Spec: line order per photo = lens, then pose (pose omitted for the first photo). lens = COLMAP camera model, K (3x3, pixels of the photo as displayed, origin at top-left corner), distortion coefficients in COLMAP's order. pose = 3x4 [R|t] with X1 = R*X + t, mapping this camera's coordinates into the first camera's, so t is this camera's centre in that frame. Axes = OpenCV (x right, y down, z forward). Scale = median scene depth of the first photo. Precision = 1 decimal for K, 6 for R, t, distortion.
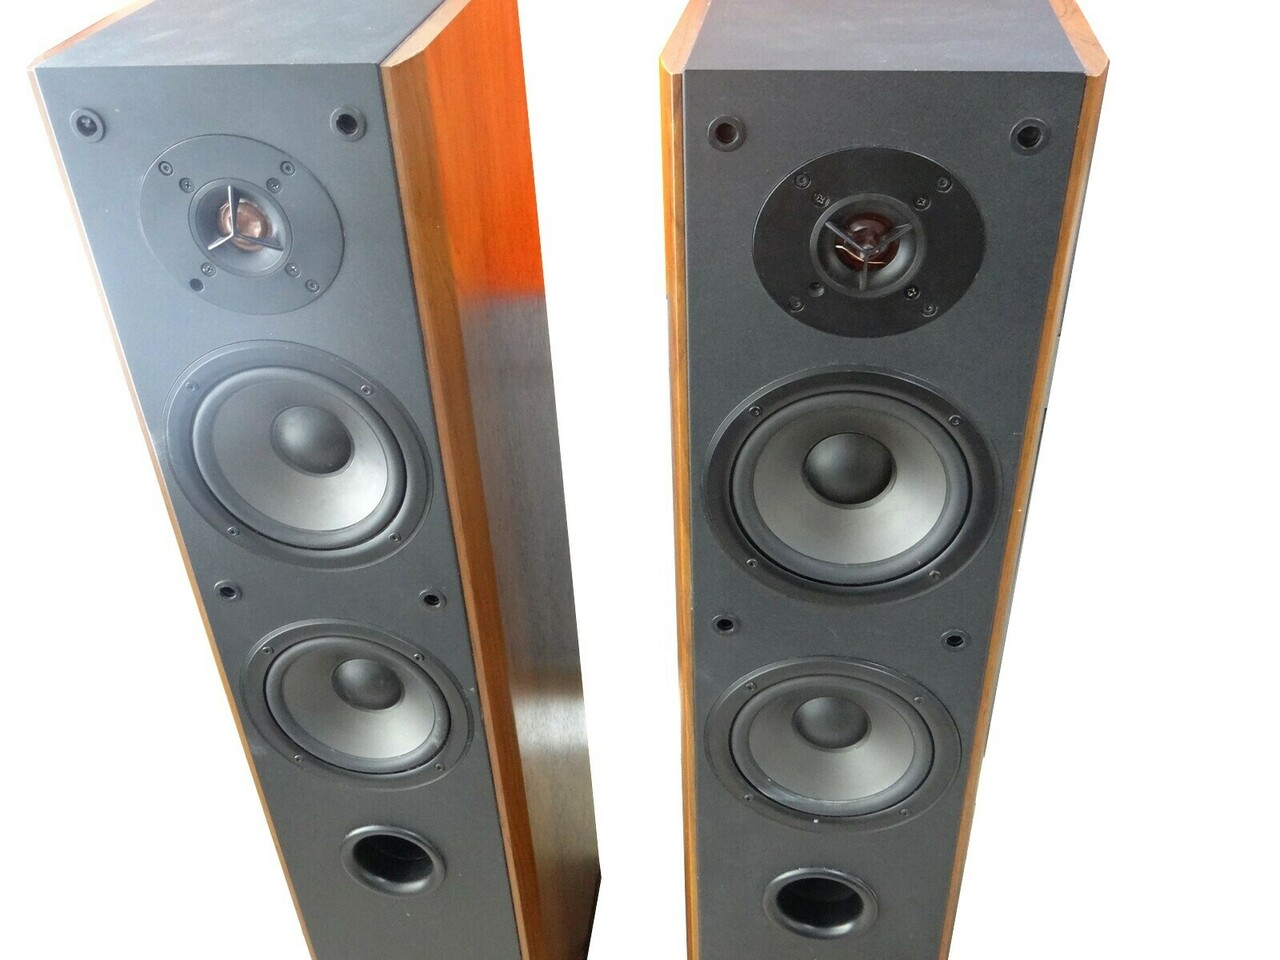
lens RADIAL K [[1226.4, 0, 638.9], [0, 1226.4, 476.4], [0, 0, 1]] dist [0.006794, 0.000000]
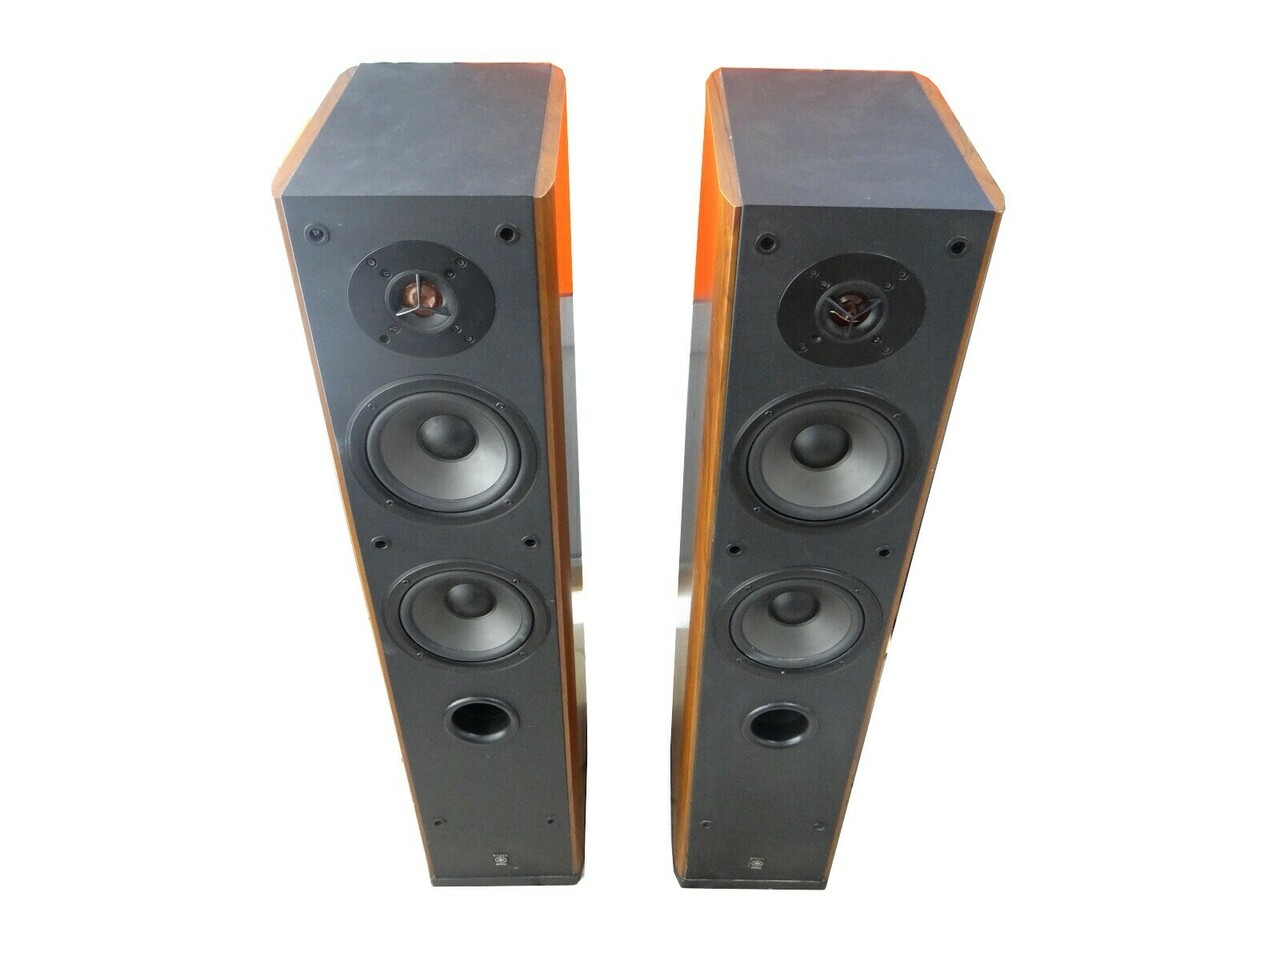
lens RADIAL K [[1030.3, 0, 639.7], [0, 1030.3, 482.4], [0, 0, 1]] dist [-0.002642, -0.002051]
pose [[0.989029, -0.046442, 0.140232, -0.232535], [0.032582, 0.994497, 0.099569, -0.095963], [-0.144085, -0.093908, 0.985099, -0.226856]]
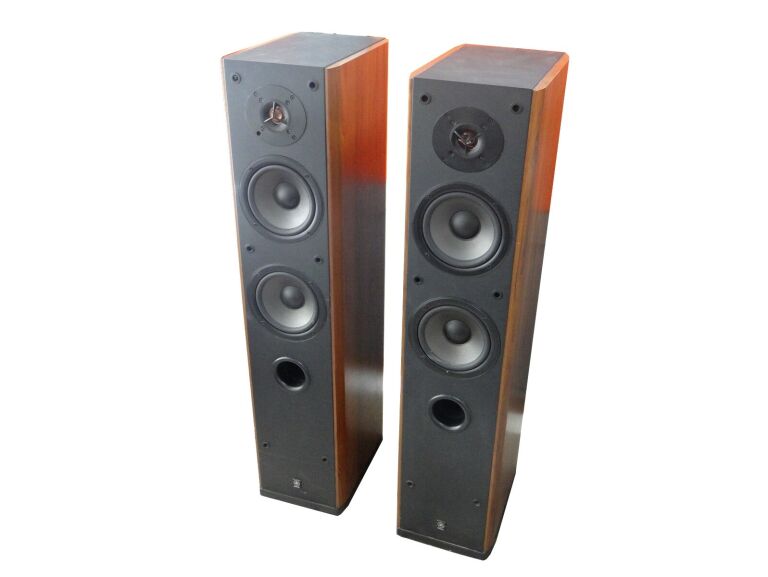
lens RADIAL K [[735.8, 0, 381.7], [0, 735.8, 289.4], [0, 0, 1]] dist [0.006794, 0.000000]
pose [[0.975397, 0.148109, -0.163293, 0.286384], [-0.164007, 0.982477, -0.088543, 0.326026], [0.147318, 0.113146, 0.982596, -0.691457]]
